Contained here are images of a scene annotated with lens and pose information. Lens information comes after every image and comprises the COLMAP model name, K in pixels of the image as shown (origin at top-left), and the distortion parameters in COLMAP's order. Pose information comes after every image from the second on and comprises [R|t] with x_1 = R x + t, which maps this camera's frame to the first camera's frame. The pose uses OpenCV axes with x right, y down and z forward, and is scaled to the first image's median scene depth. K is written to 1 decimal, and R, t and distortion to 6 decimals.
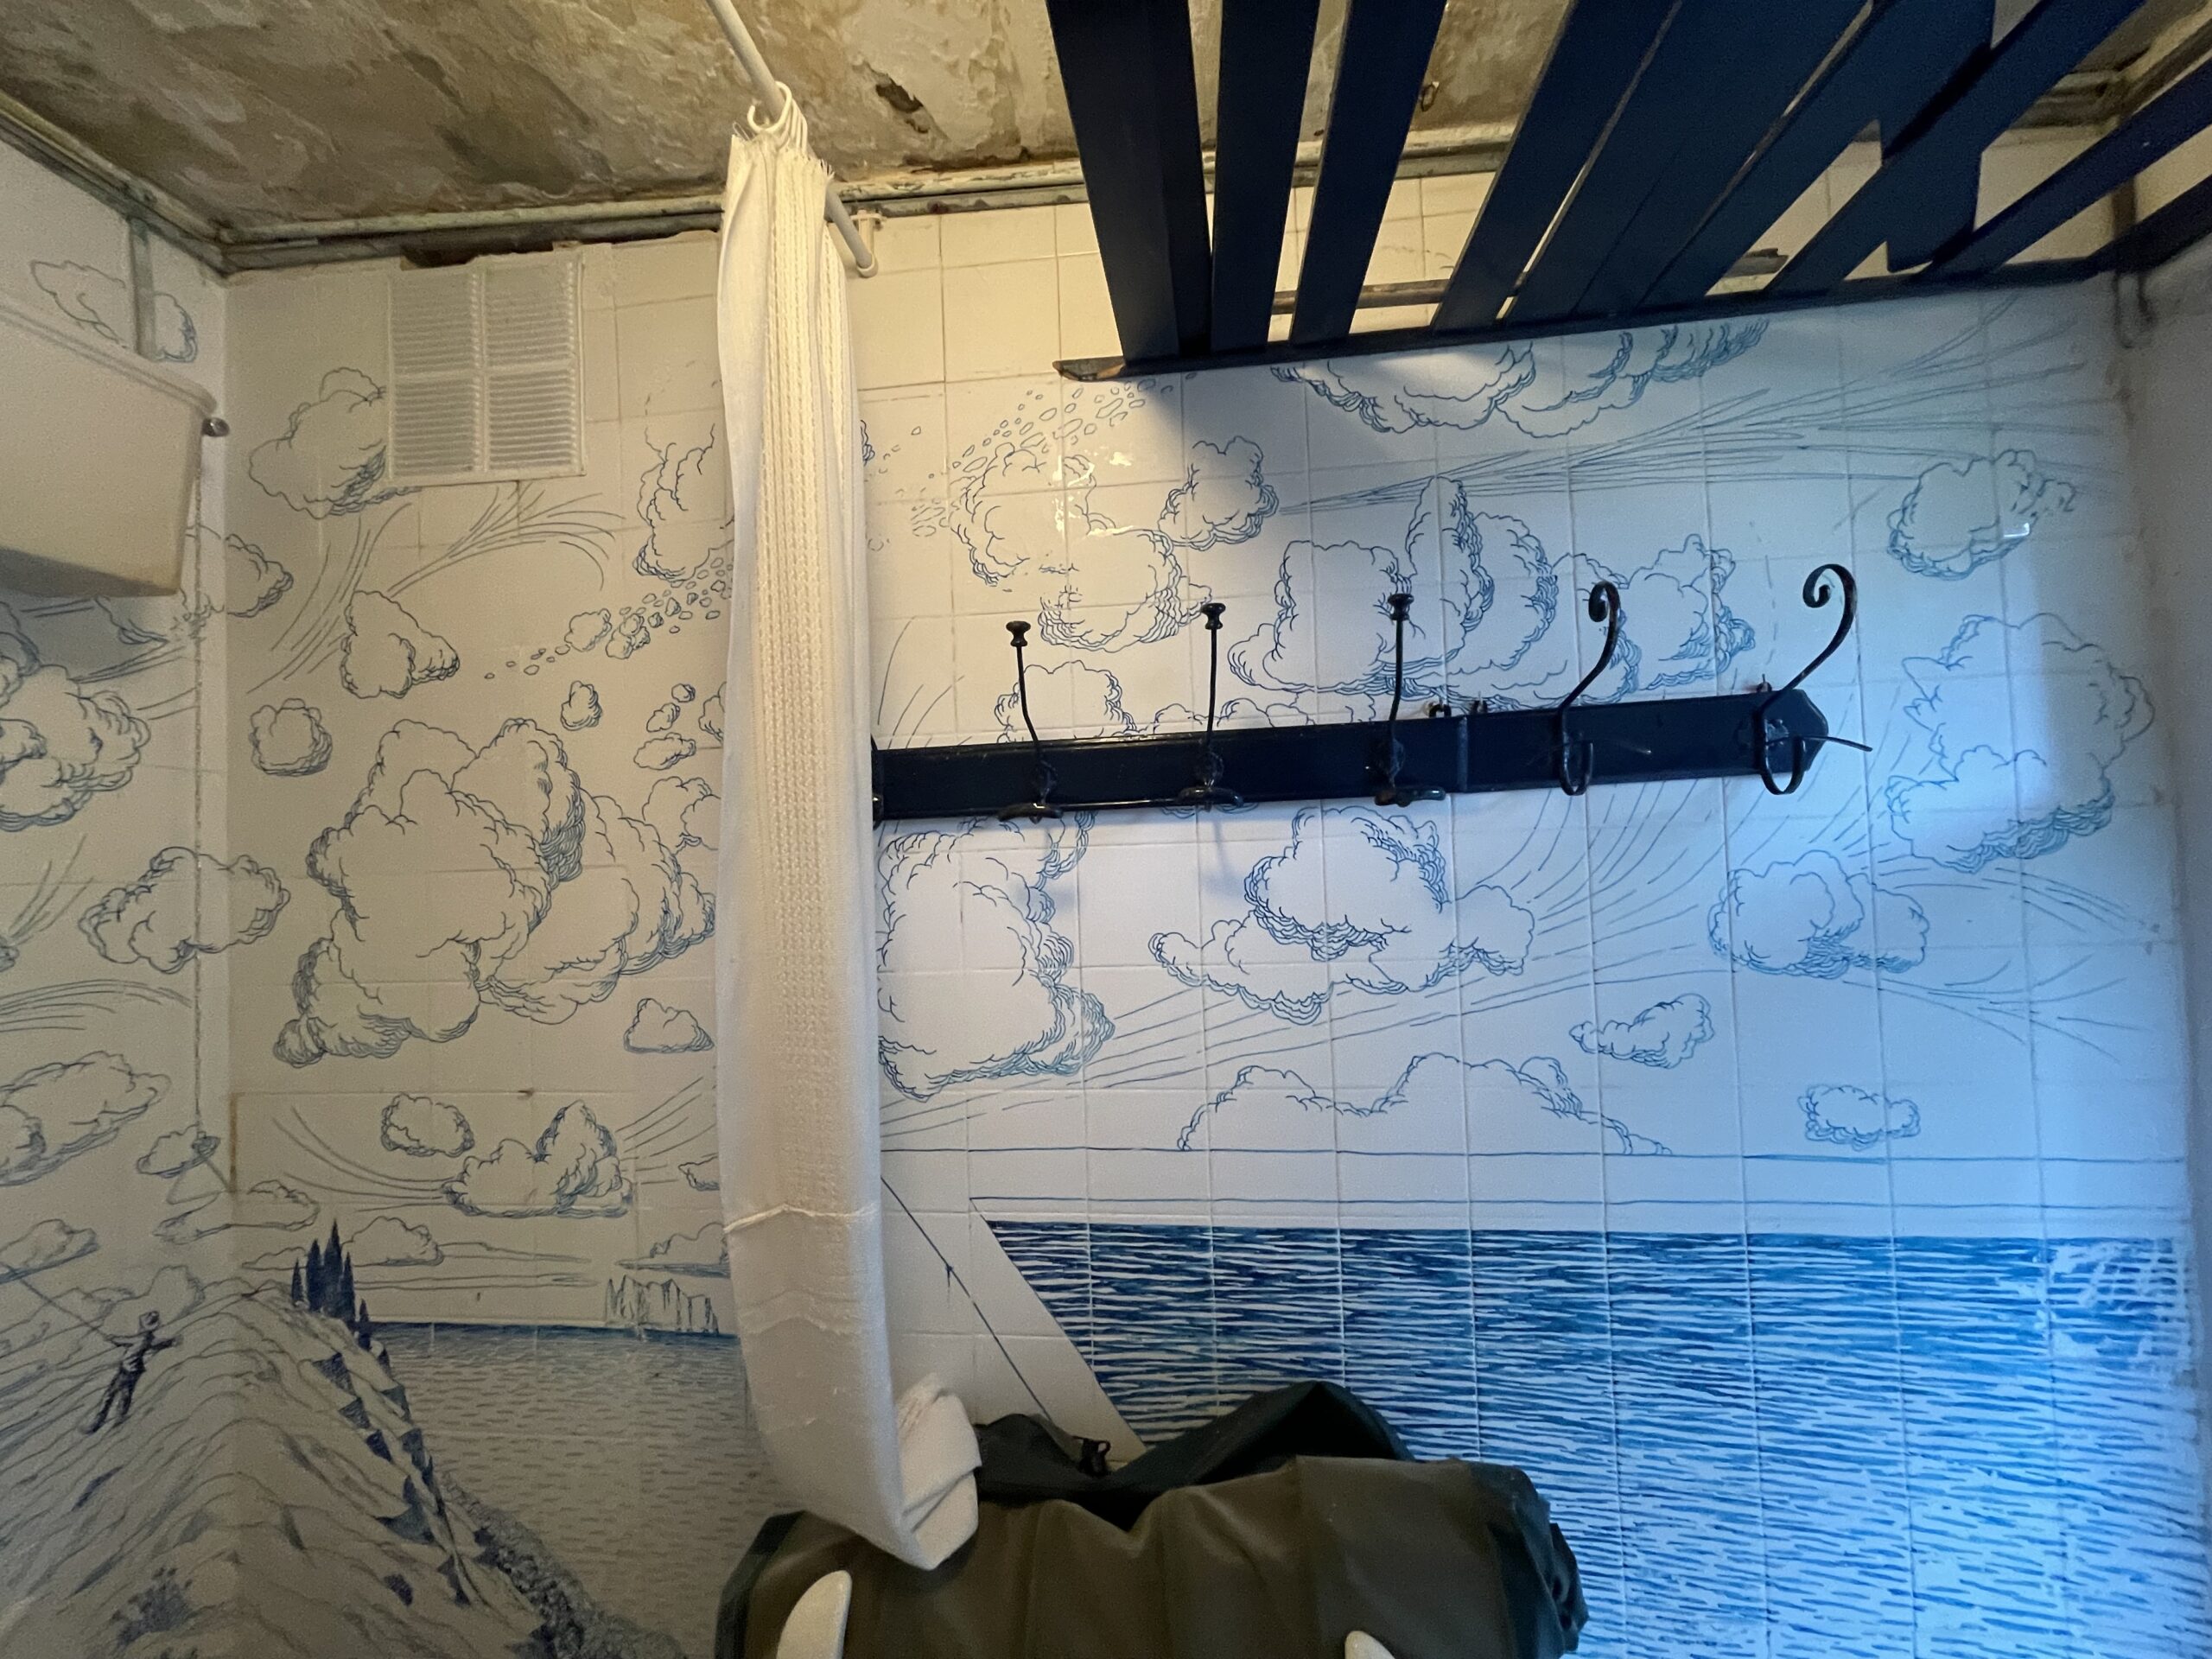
lens RADIAL K [[888.2, 0, 1107.4], [0, 888.2, 827.5], [0, 0, 1]] dist [0.000708, -0.001352]
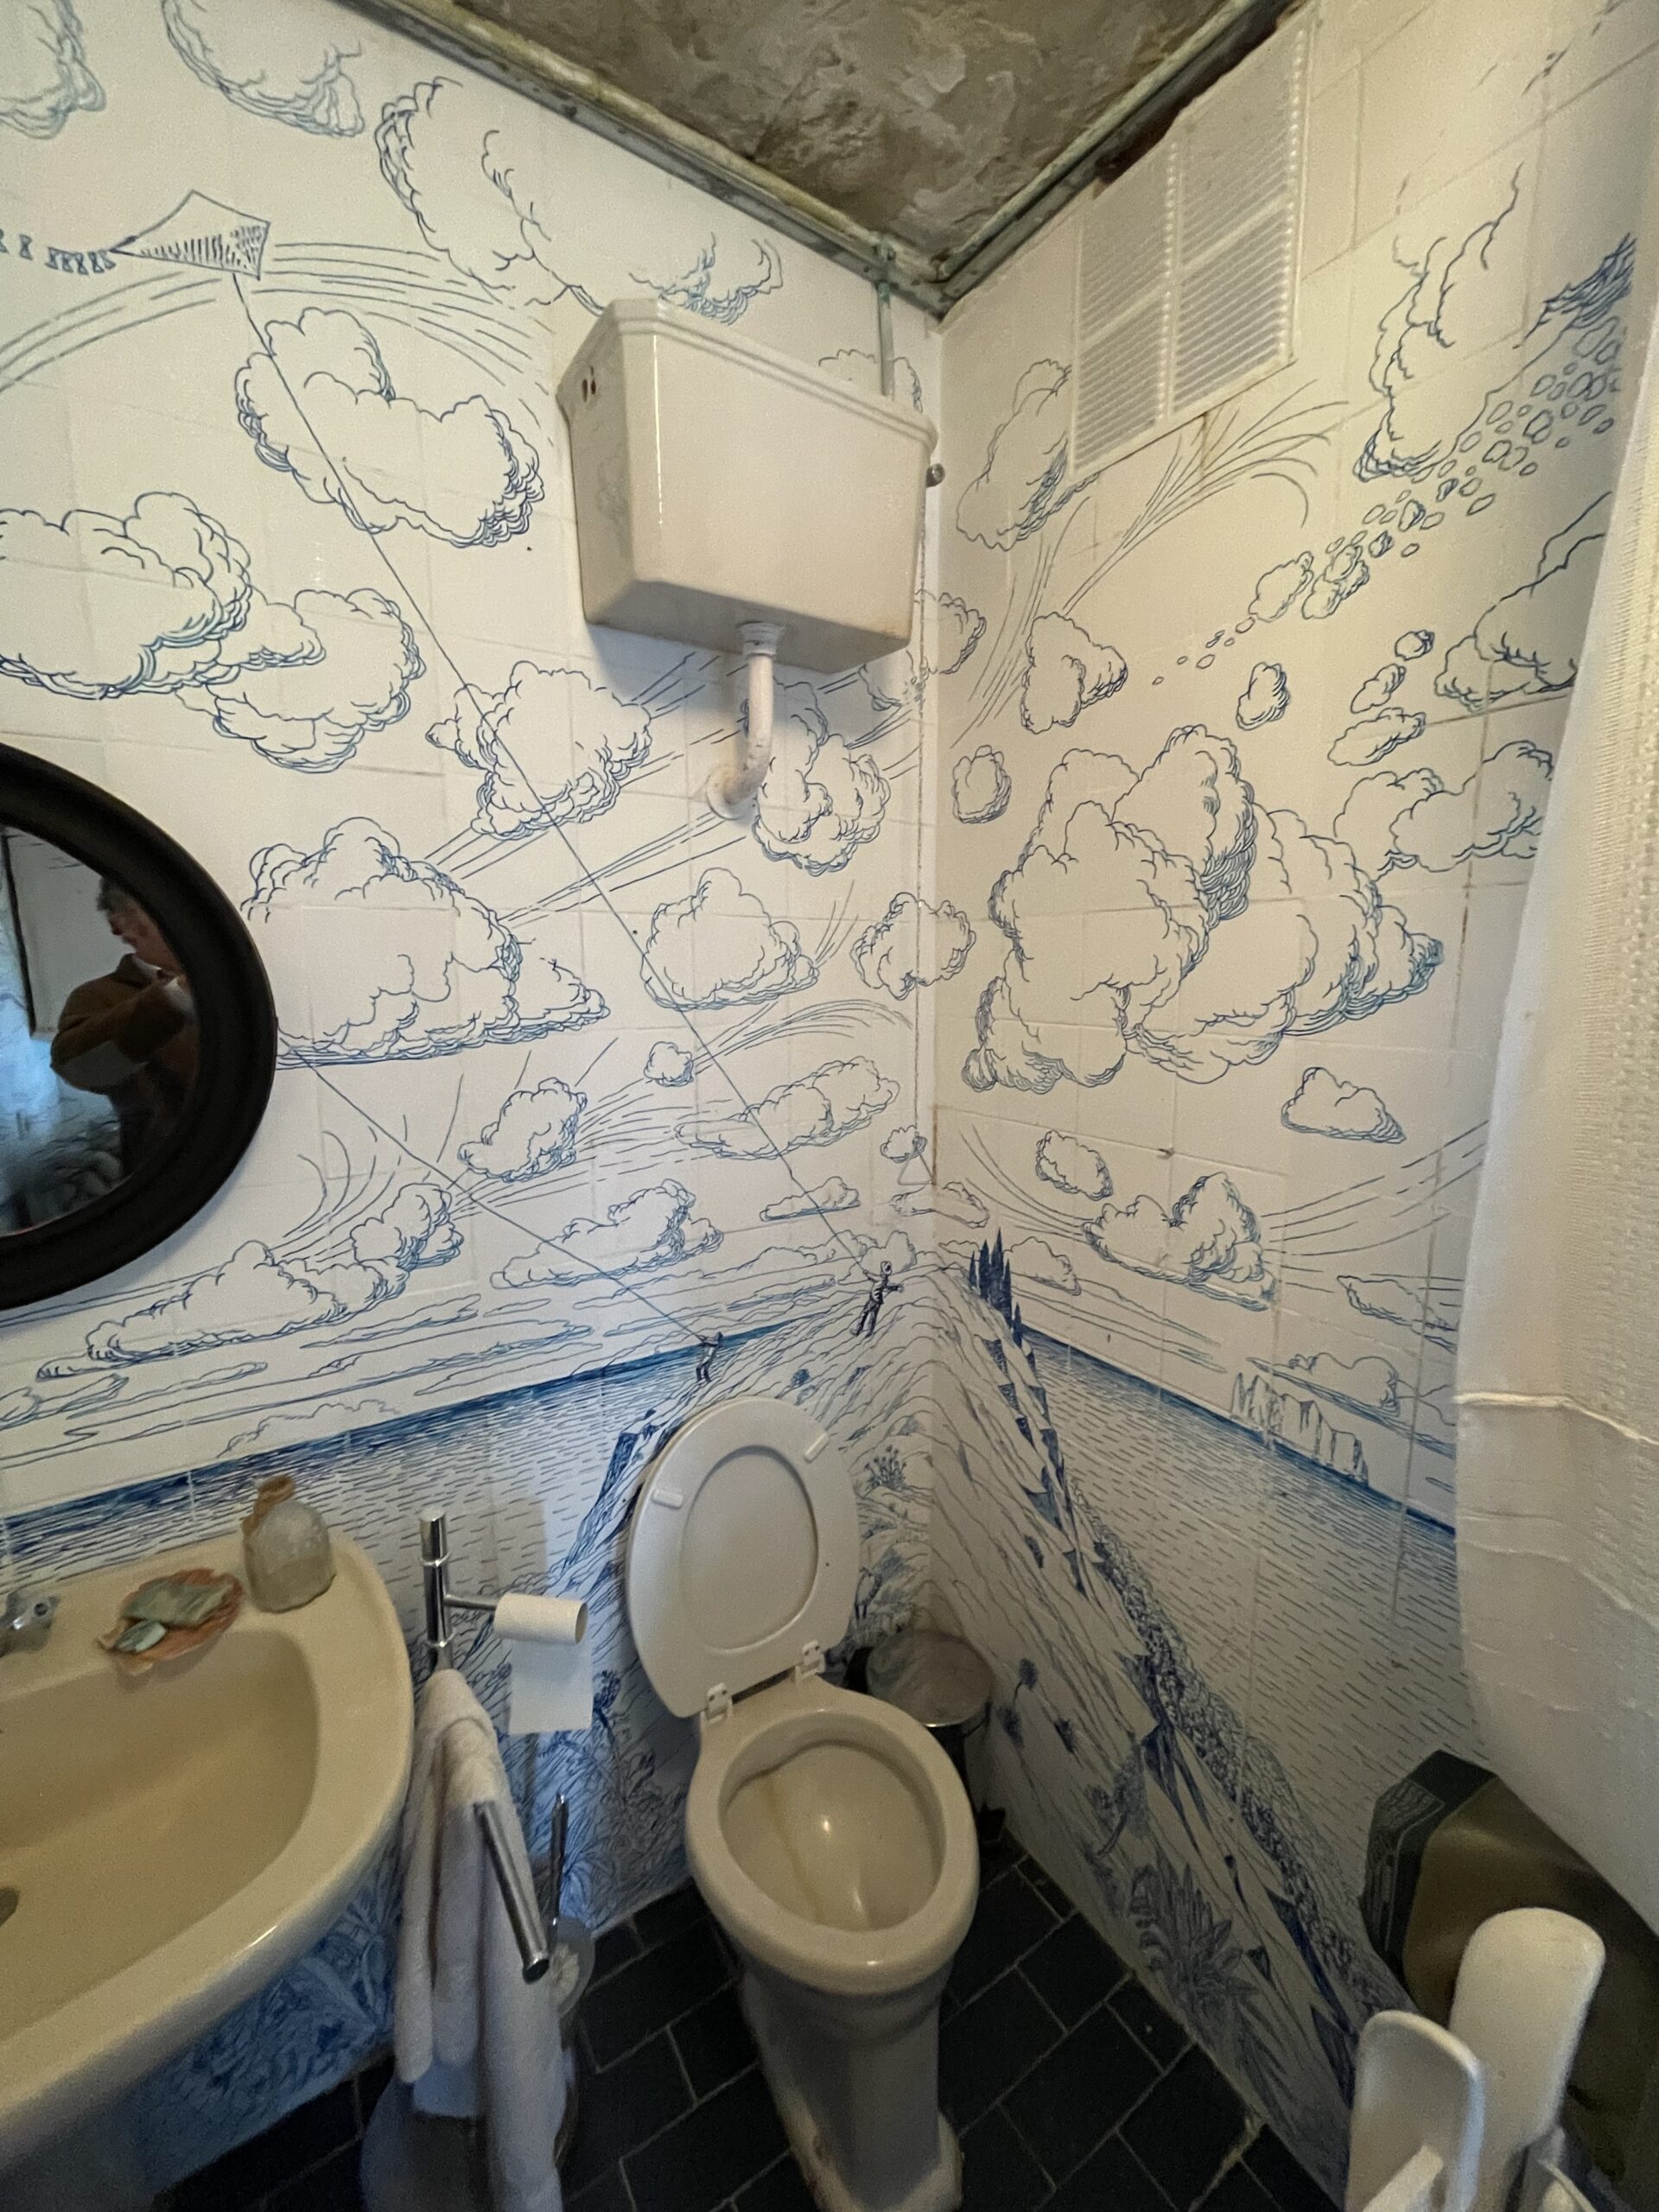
lens RADIAL K [[888.2, 0, 827.7], [0, 888.2, 1101.4], [0, 0, 1]] dist [0.000708, -0.001352]
pose [[0.635240, 0.149345, -0.757737, -0.187326], [0.007685, 0.979855, 0.199564, 0.059405], [0.772276, -0.132594, 0.621295, 0.159731]]
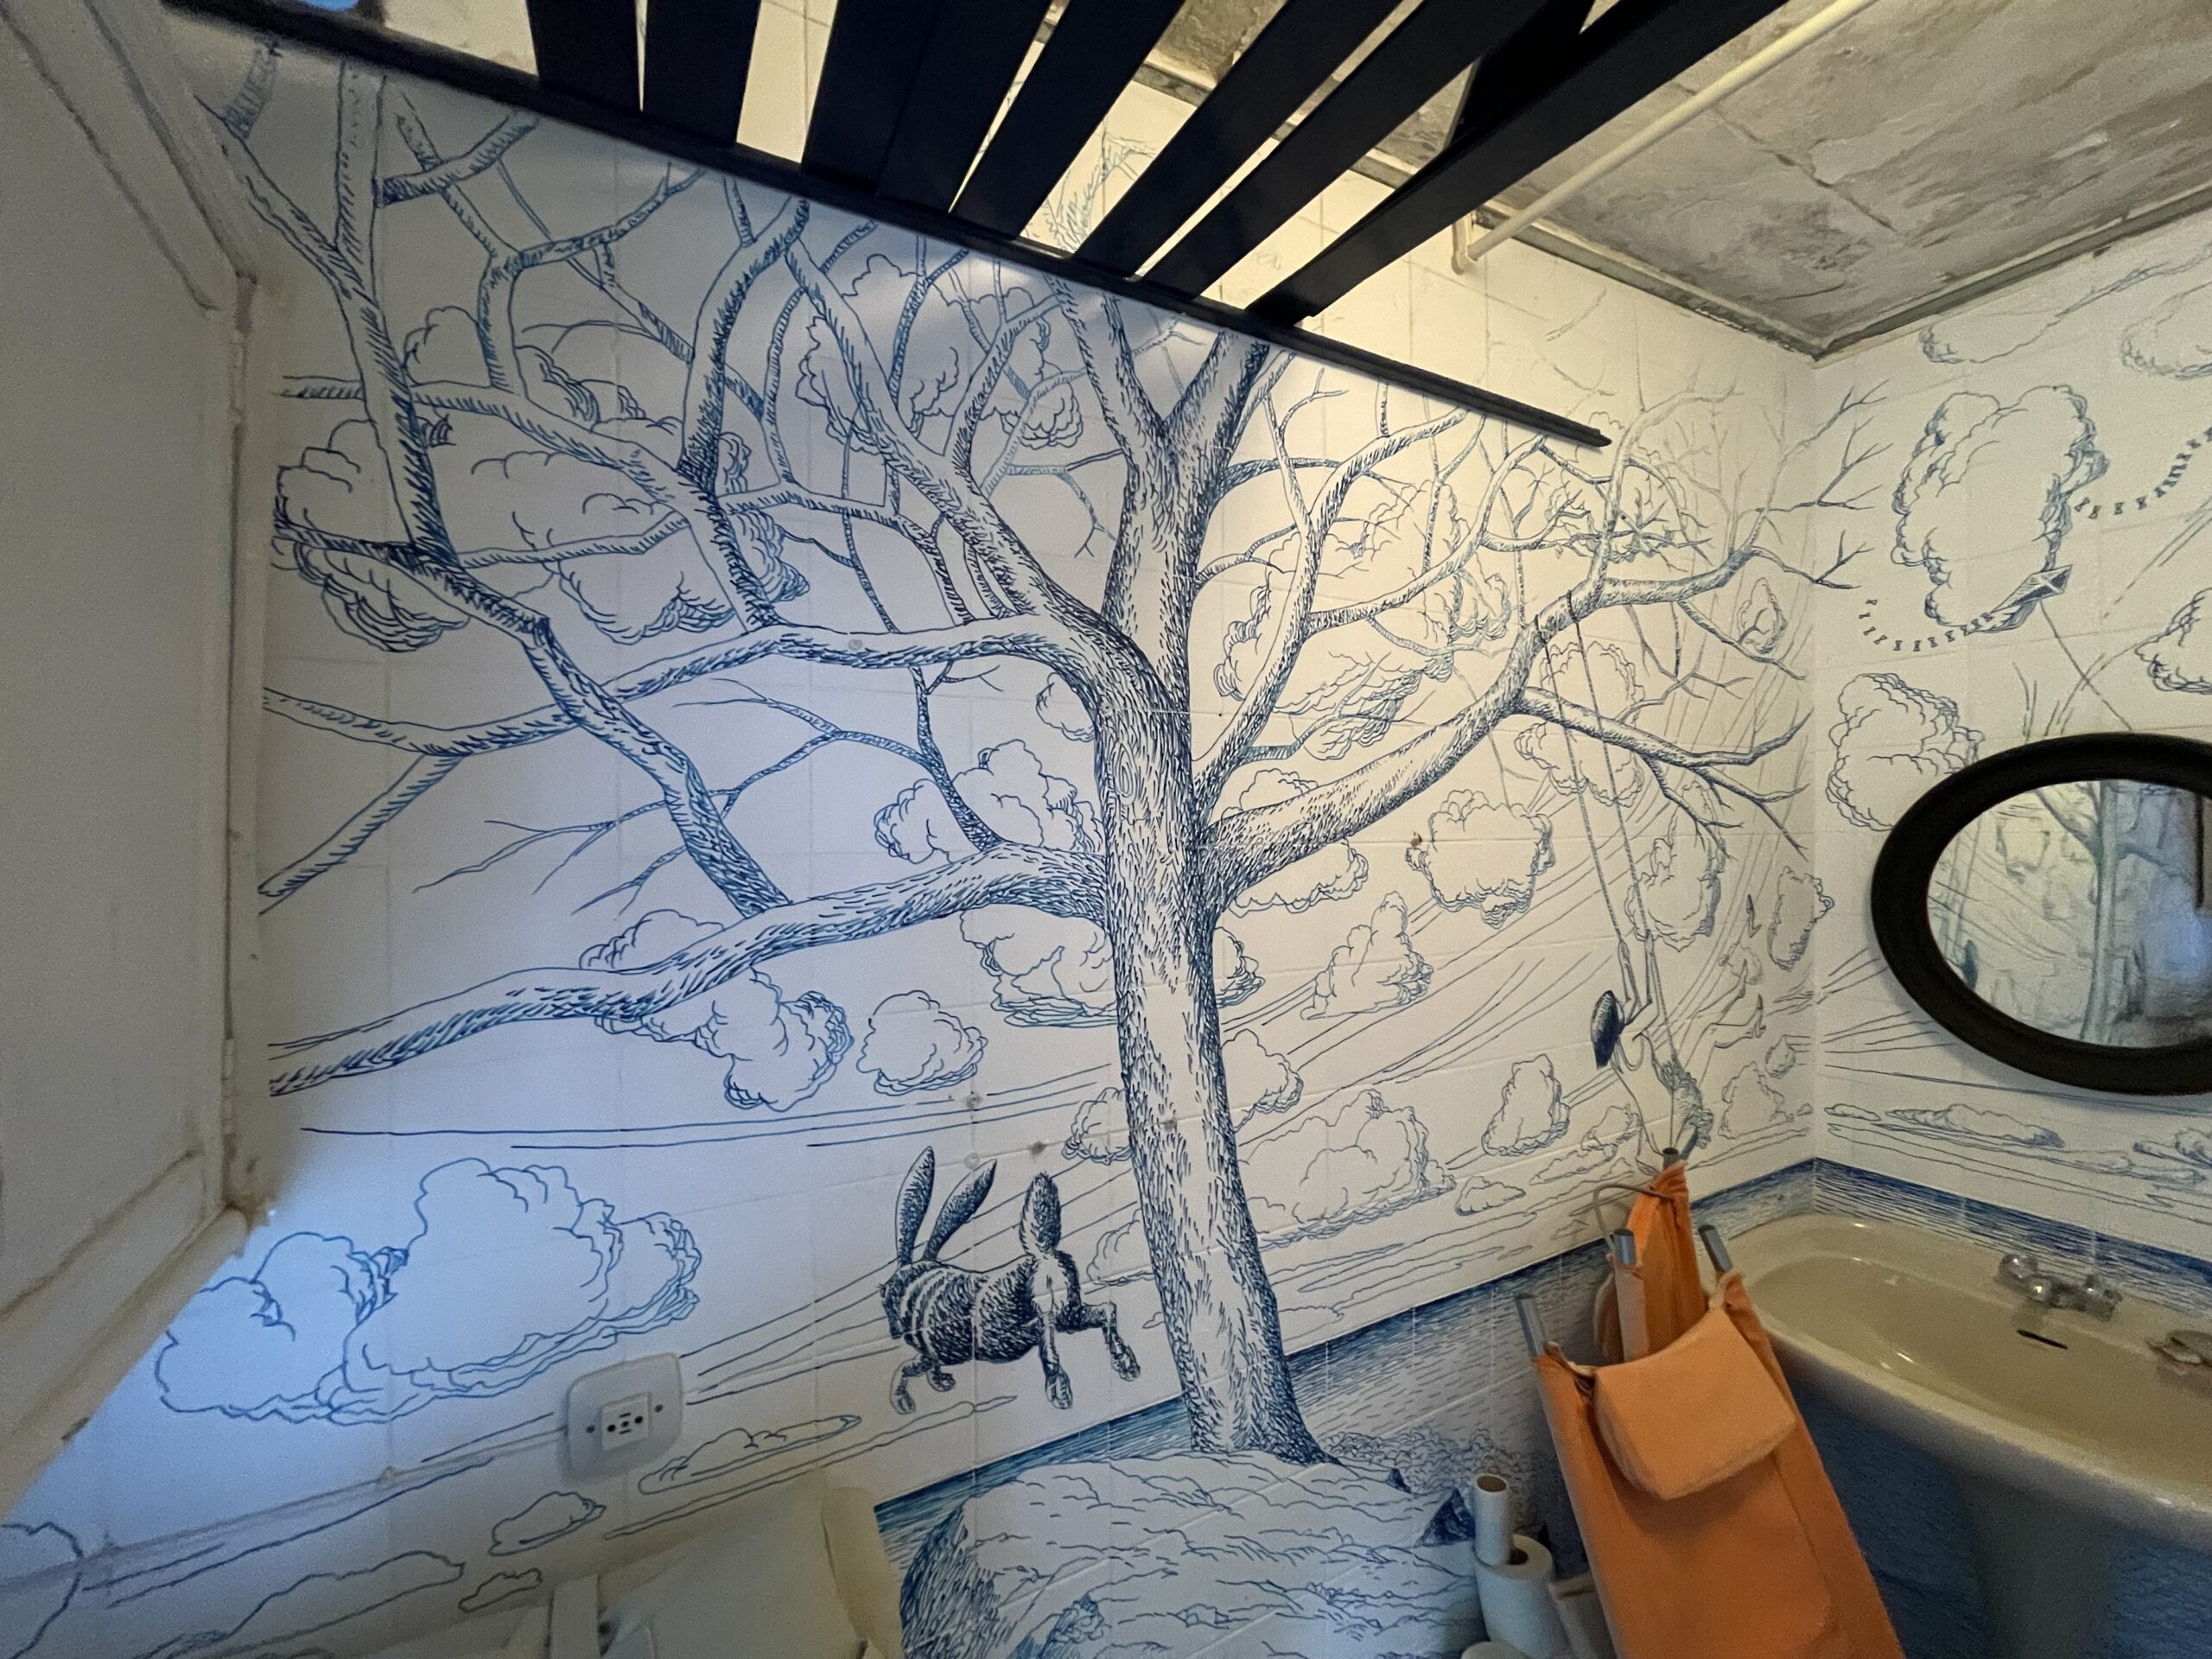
lens RADIAL K [[888.2, 0, 1107.4], [0, 888.2, 825.4], [0, 0, 1]] dist [0.000708, -0.001352]
pose [[-0.808123, 0.035884, -0.587920, 0.547031], [0.047454, 0.998864, -0.004262, -0.031219], [0.587099, -0.031344, -0.808908, 0.237813]]
